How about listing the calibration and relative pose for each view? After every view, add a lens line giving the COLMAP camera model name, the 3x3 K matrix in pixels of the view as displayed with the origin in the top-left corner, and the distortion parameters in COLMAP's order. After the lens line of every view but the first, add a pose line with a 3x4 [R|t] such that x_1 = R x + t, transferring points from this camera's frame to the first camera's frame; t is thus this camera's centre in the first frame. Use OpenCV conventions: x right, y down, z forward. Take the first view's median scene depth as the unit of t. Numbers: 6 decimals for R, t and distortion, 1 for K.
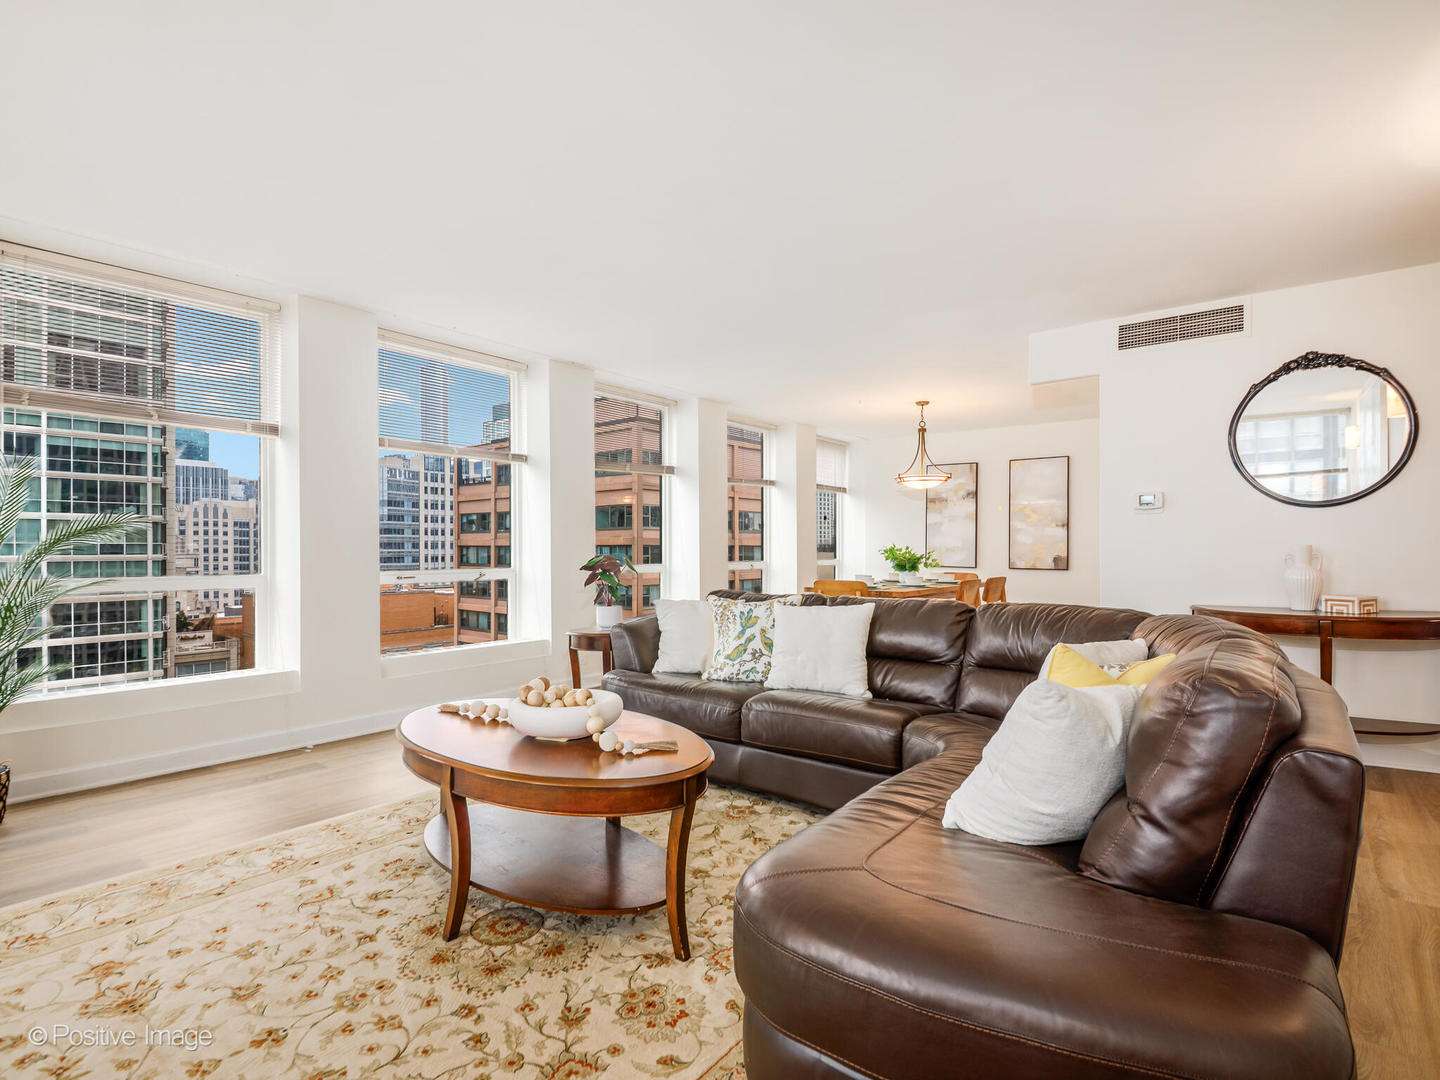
lens RADIAL K [[722.0, 0, 709.2], [0, 722.0, 535.6], [0, 0, 1]] dist [0.001649, -0.000119]
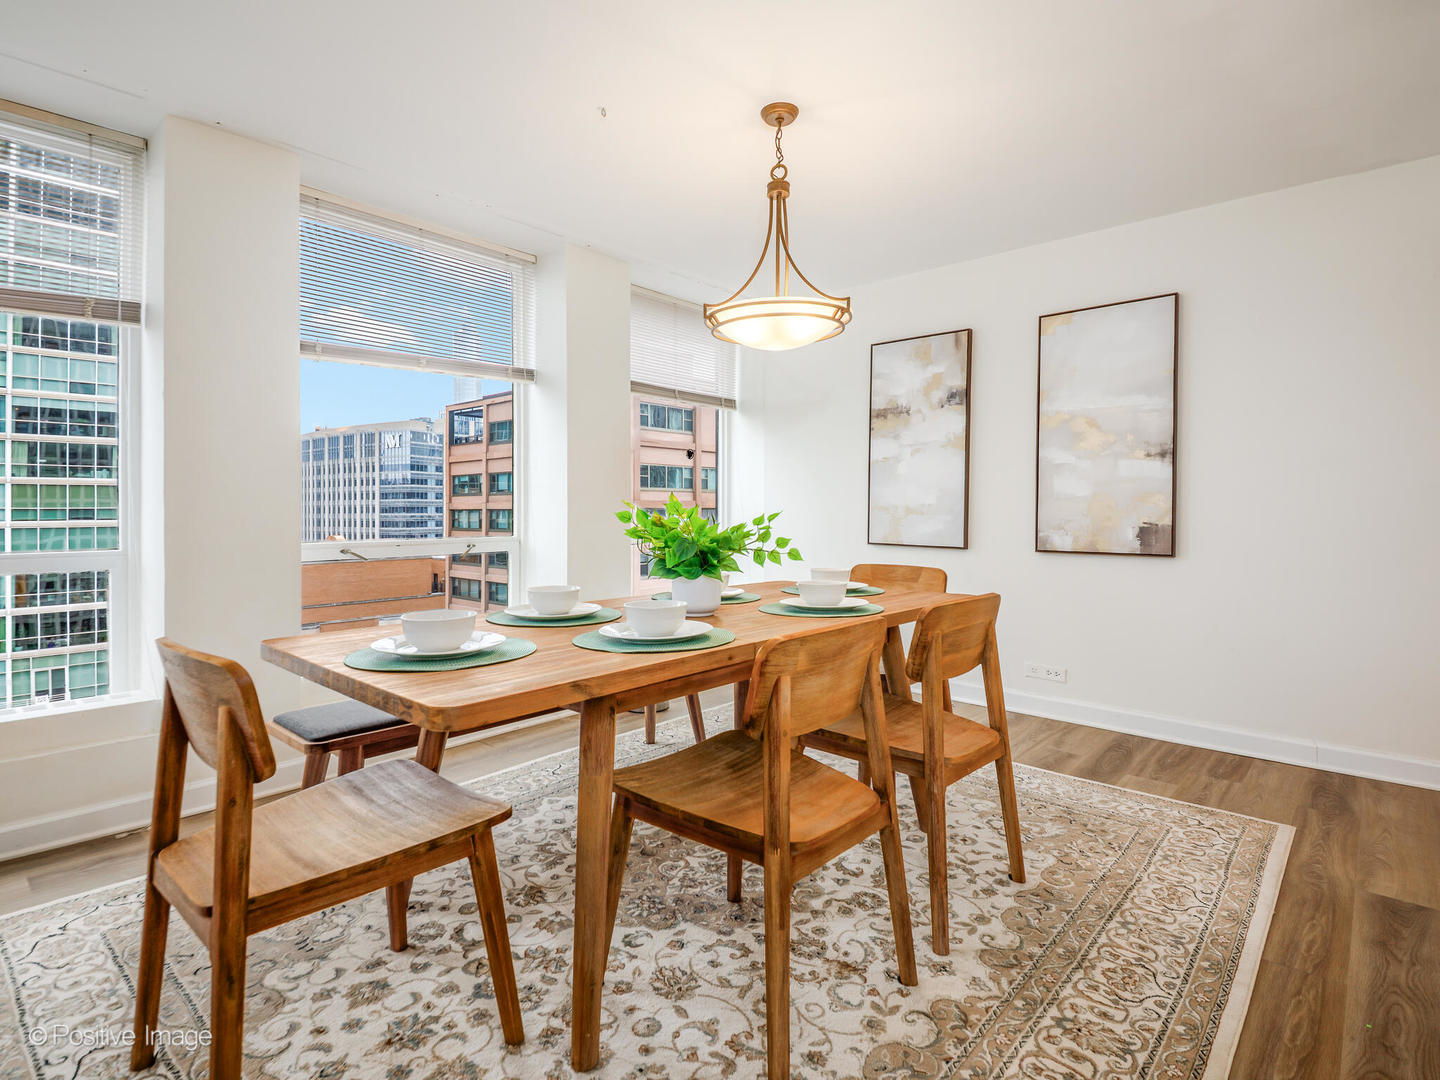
lens RADIAL K [[720.3, 0, 679.0], [0, 720.3, 520.1], [0, 0, 1]] dist [0.000227, -0.000694]
pose [[0.995158, -0.003225, -0.098231, 0.056453], [0.006183, 0.999536, 0.029819, 0.002575], [0.098090, -0.030282, 0.994717, 0.125464]]
